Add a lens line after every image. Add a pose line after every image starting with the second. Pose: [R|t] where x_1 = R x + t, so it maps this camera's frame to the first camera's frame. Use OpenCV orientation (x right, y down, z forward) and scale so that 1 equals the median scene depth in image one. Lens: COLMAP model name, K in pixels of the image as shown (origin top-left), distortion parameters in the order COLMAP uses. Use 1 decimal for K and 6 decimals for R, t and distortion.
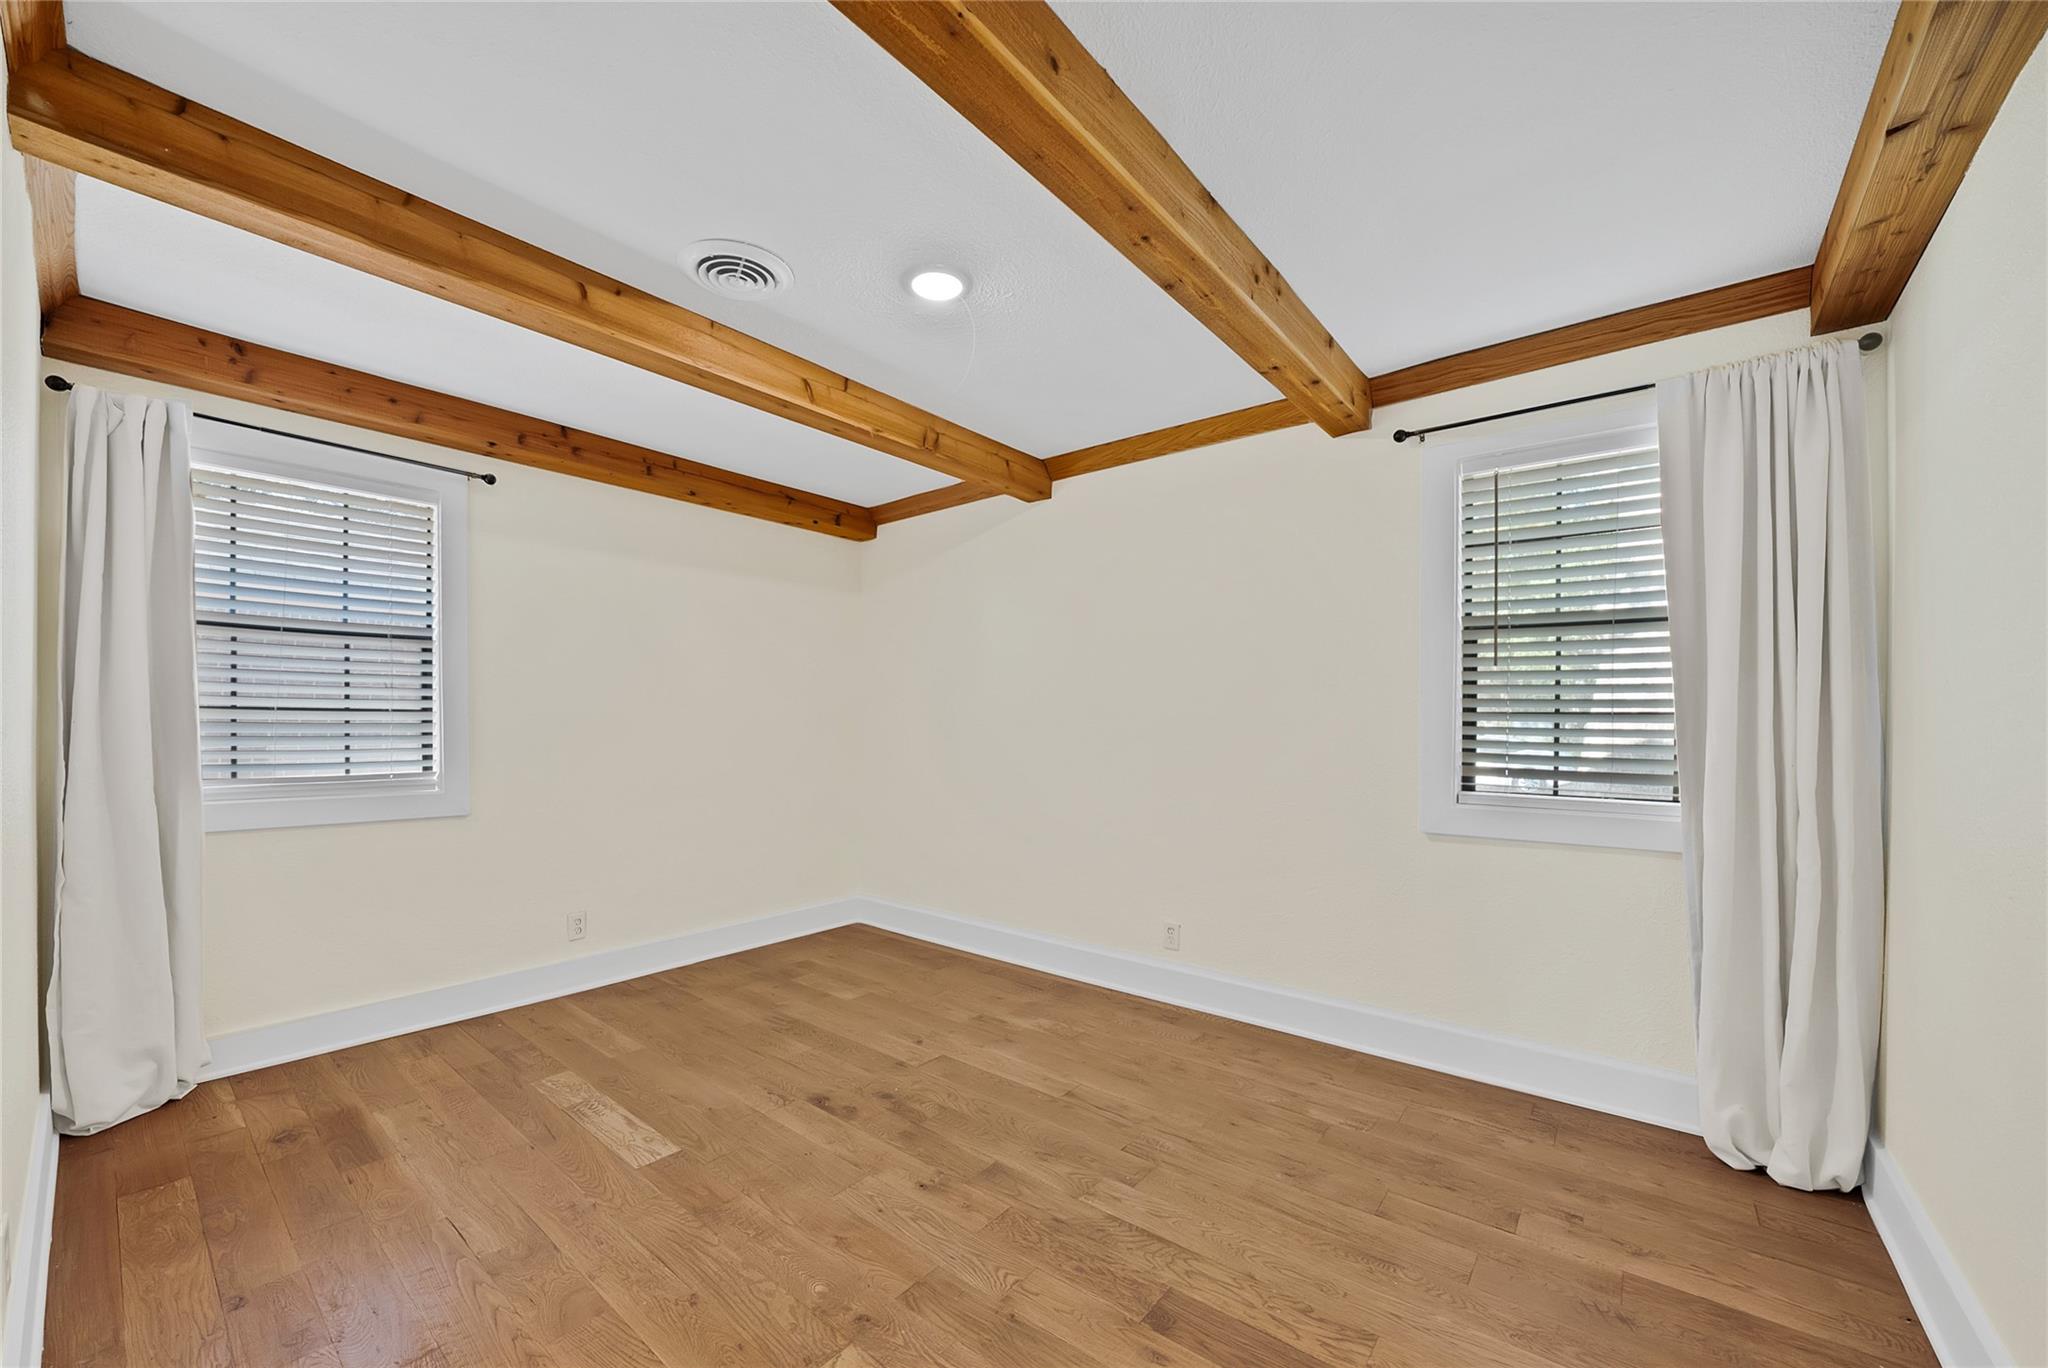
lens RADIAL K [[779.0, 0, 1018.4], [0, 779.0, 732.4], [0, 0, 1]] dist [-0.024080, 0.000005]
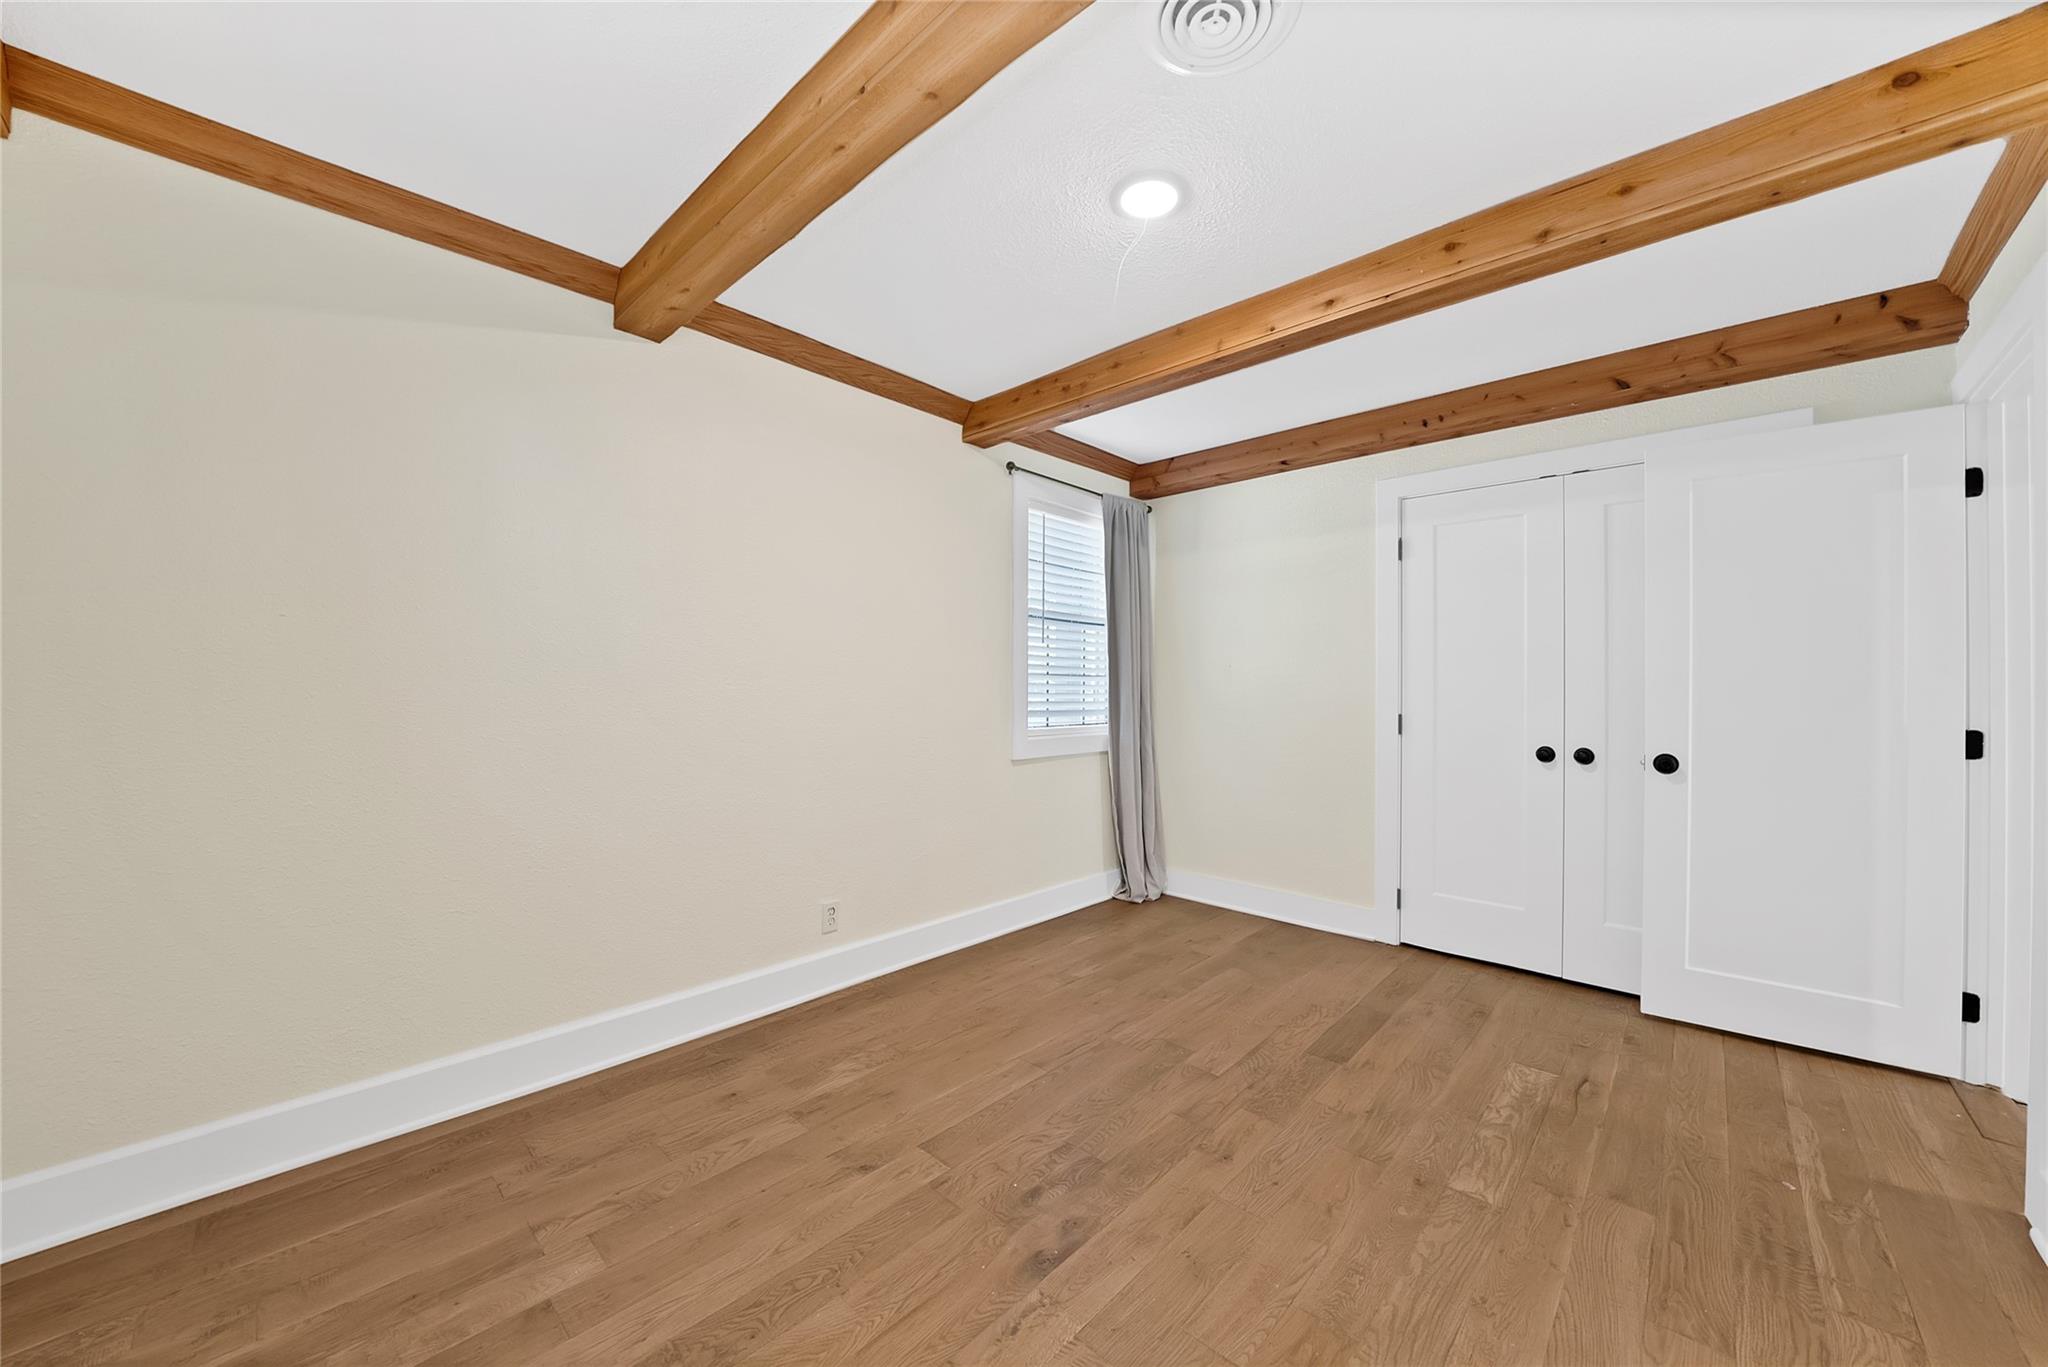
lens RADIAL K [[750.5, 0, 1031.3], [0, 750.5, 685.7], [0, 0, 1]] dist [-0.022752, 0.000181]
pose [[0.058549, -0.008002, 0.998252, -0.903409], [0.000973, 0.999968, 0.007958, -0.016313], [-0.998284, 0.000505, 0.058555, 1.001202]]
